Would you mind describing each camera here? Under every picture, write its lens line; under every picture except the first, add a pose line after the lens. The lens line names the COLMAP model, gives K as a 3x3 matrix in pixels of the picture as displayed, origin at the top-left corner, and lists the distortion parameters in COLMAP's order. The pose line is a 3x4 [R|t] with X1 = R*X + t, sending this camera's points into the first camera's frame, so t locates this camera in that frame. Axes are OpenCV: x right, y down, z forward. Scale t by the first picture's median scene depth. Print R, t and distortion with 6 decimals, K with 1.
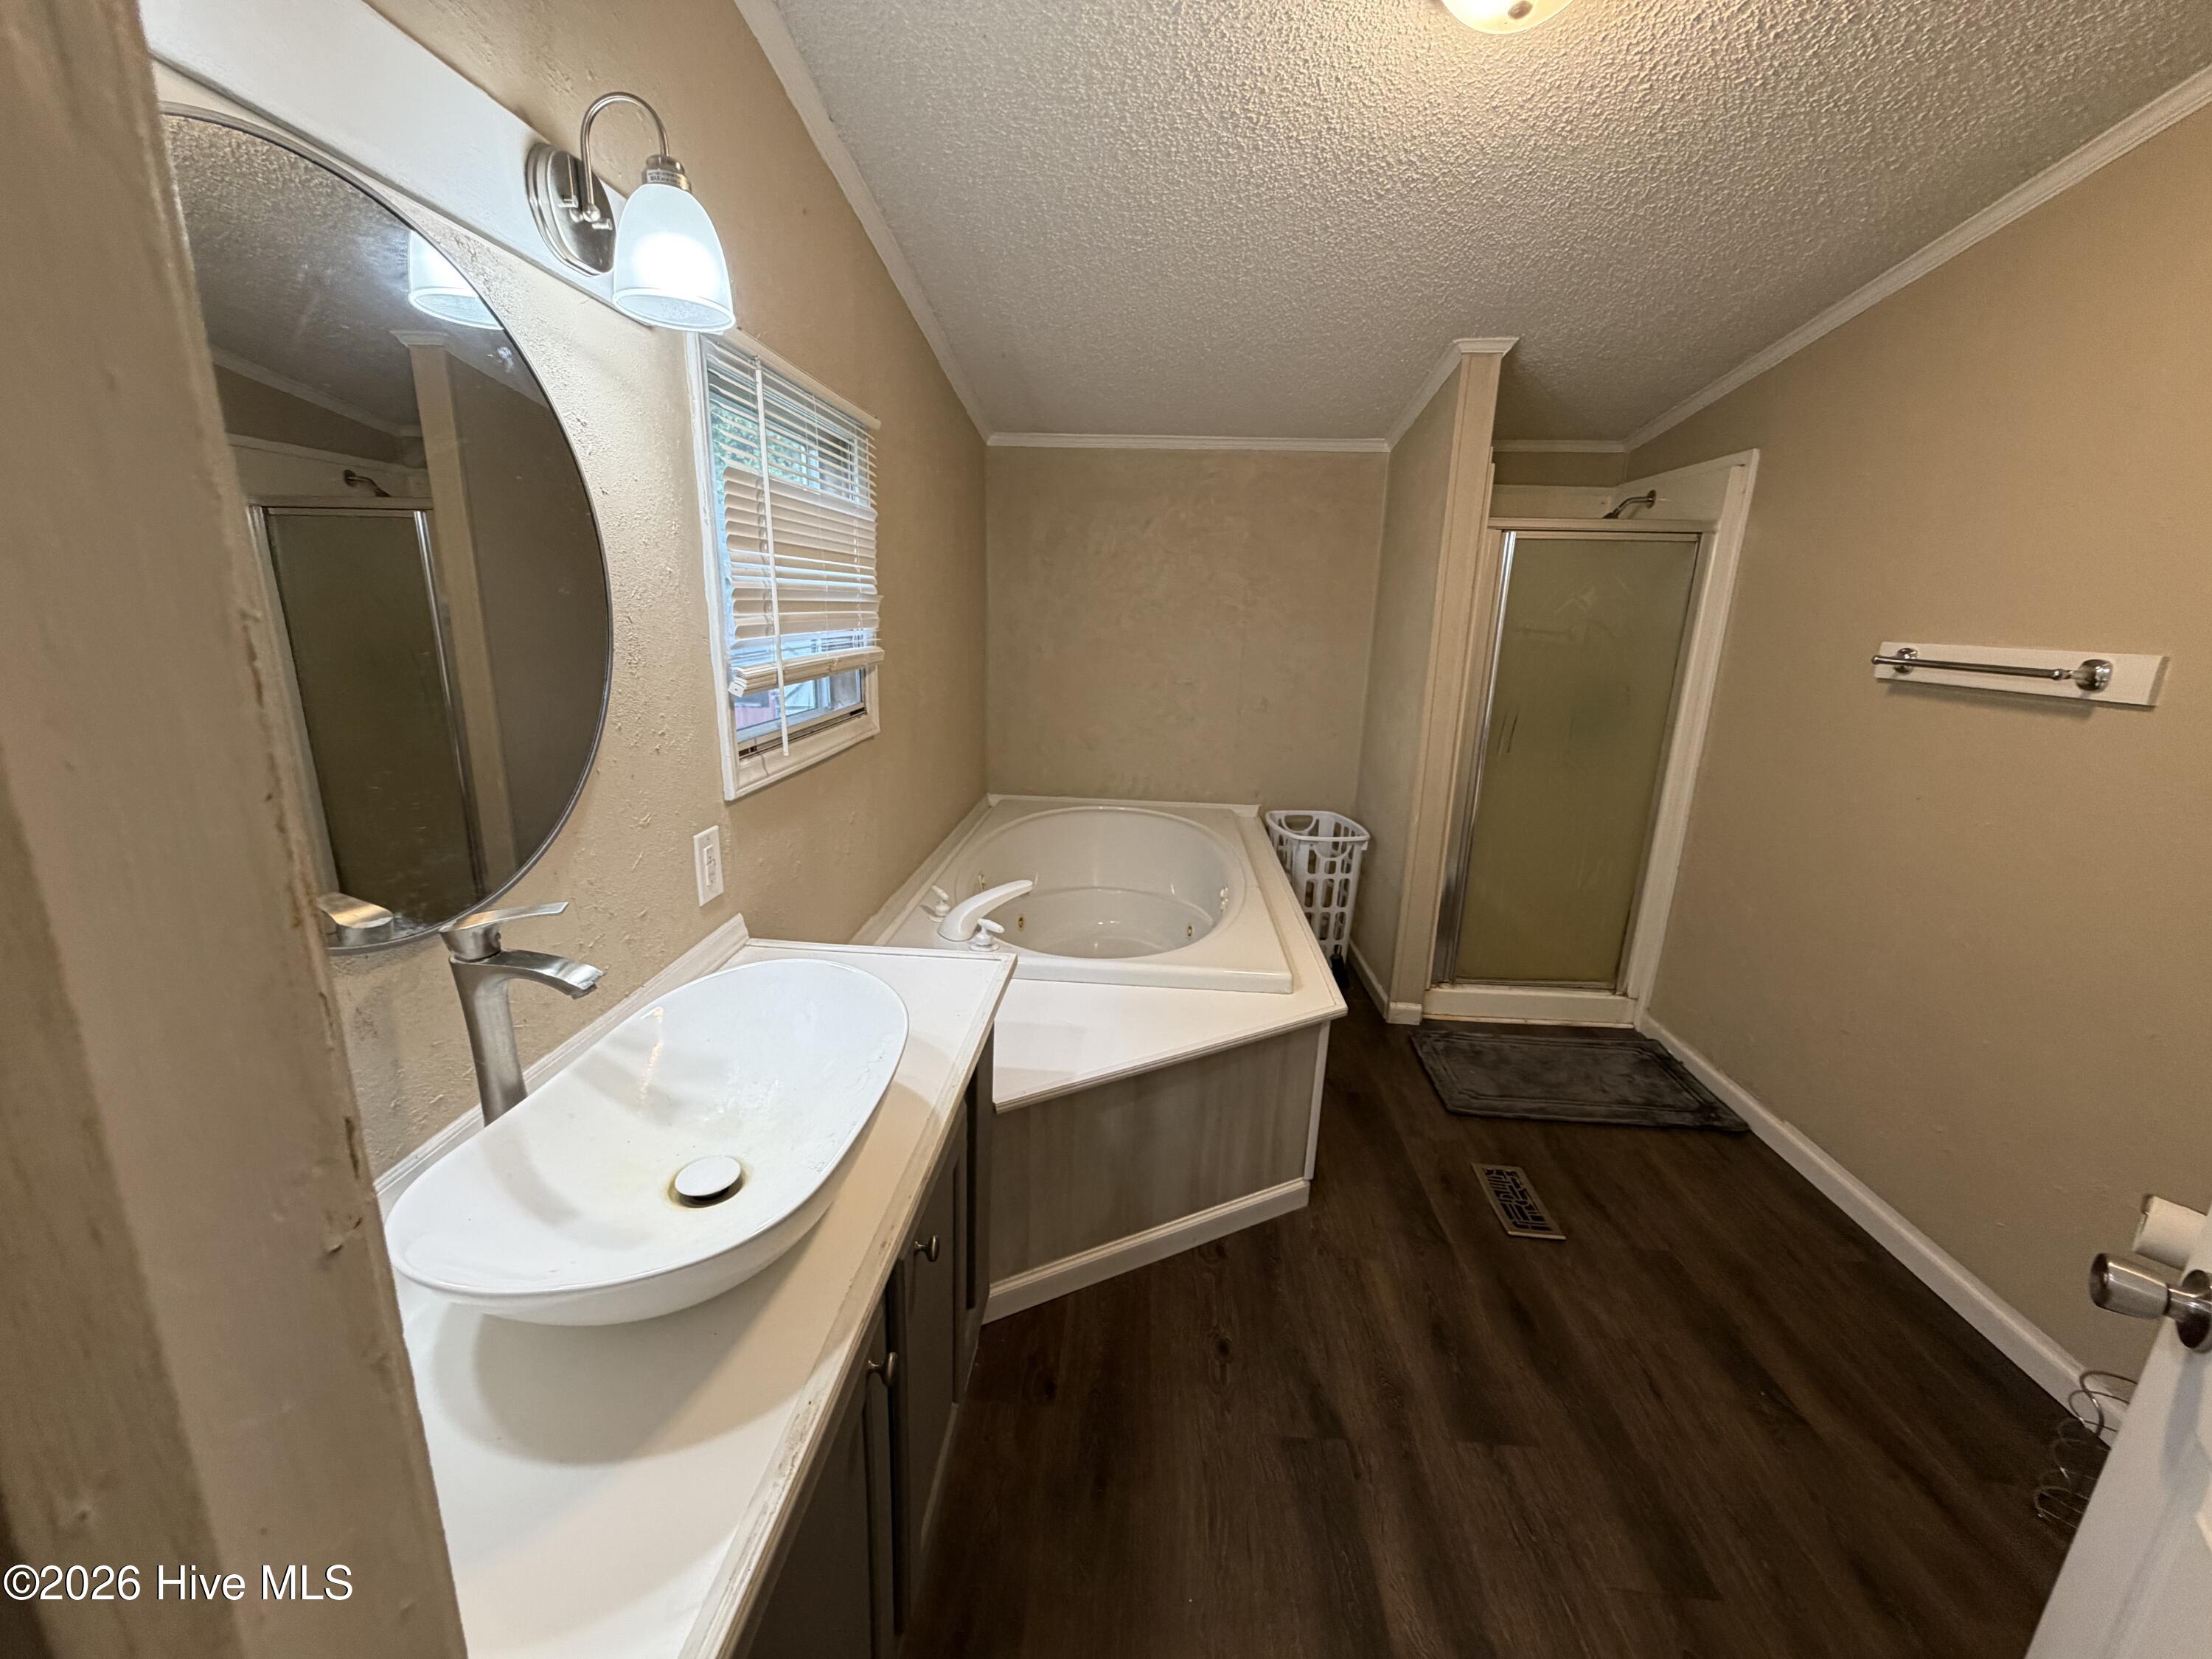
lens RADIAL K [[877.1, 0, 1105.3], [0, 877.1, 826.2], [0, 0, 1]] dist [-0.001982, 0.000398]
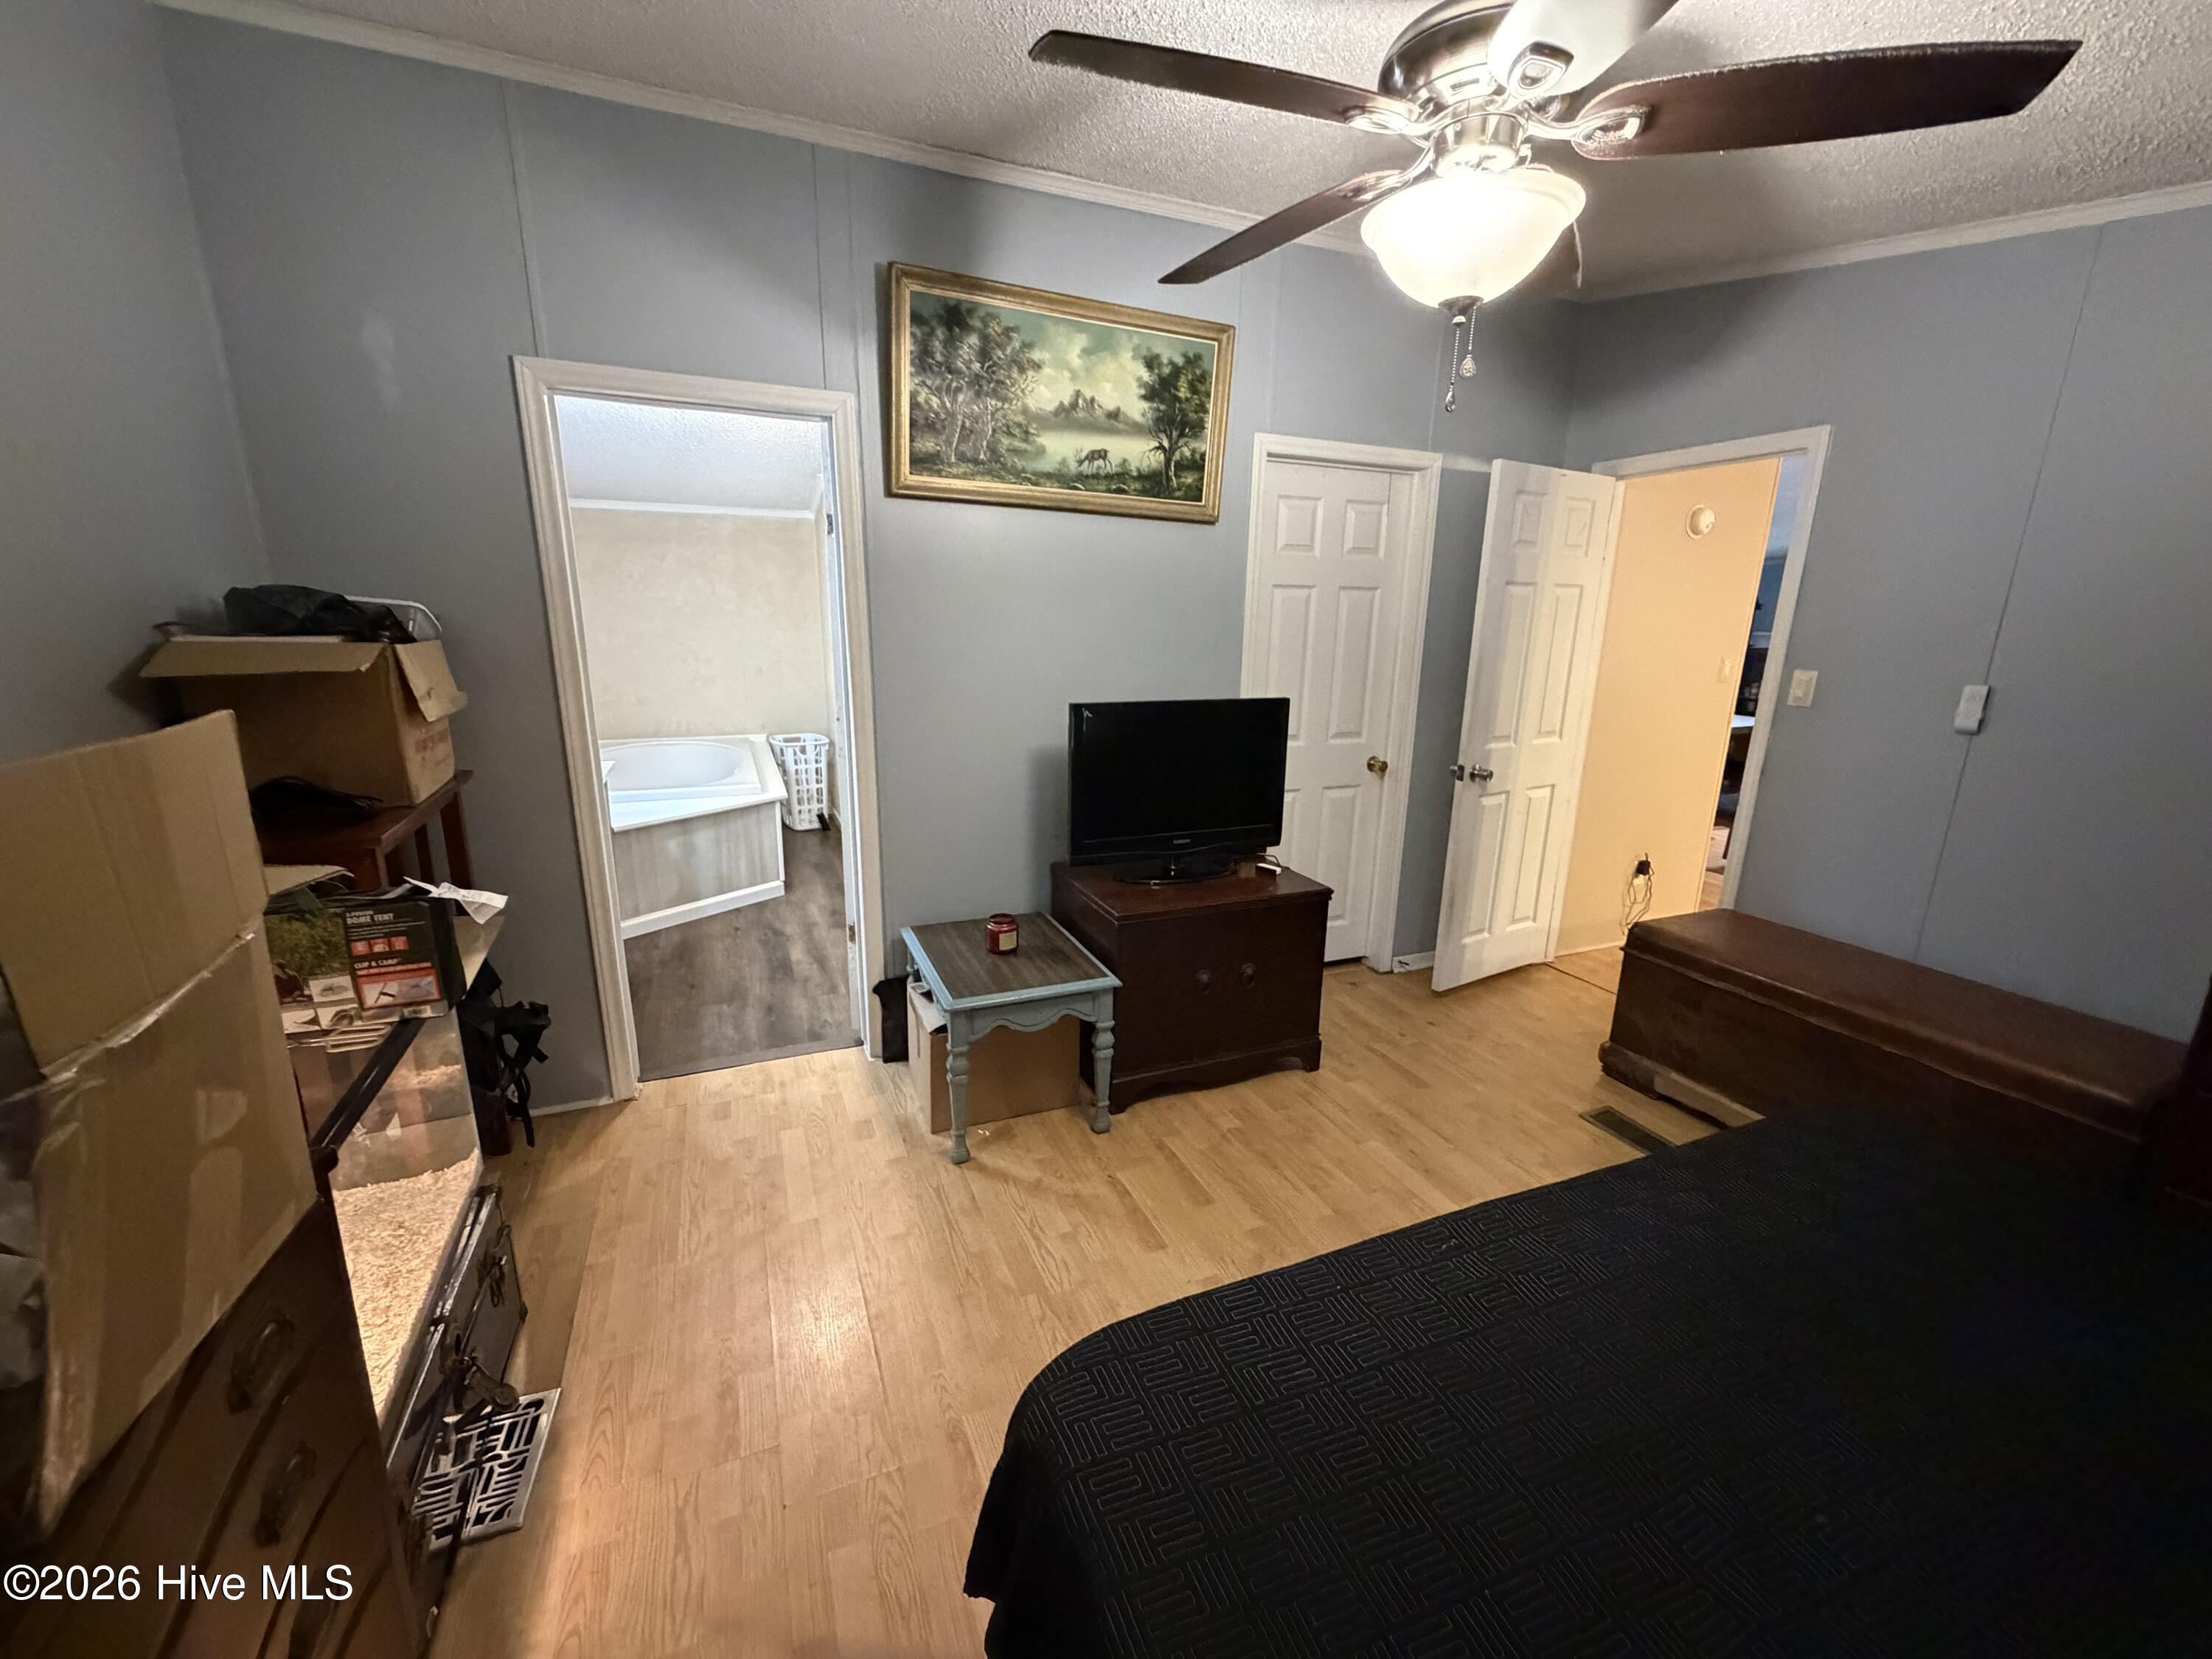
lens RADIAL K [[877.1, 0, 1093.2], [0, 877.1, 830.4], [0, 0, 1]] dist [-0.001982, 0.000398]
pose [[0.898070, -0.119750, 0.423238, 0.025323], [0.117915, 0.992551, 0.030626, 0.307427], [-0.423753, 0.022401, 0.905501, -1.242518]]
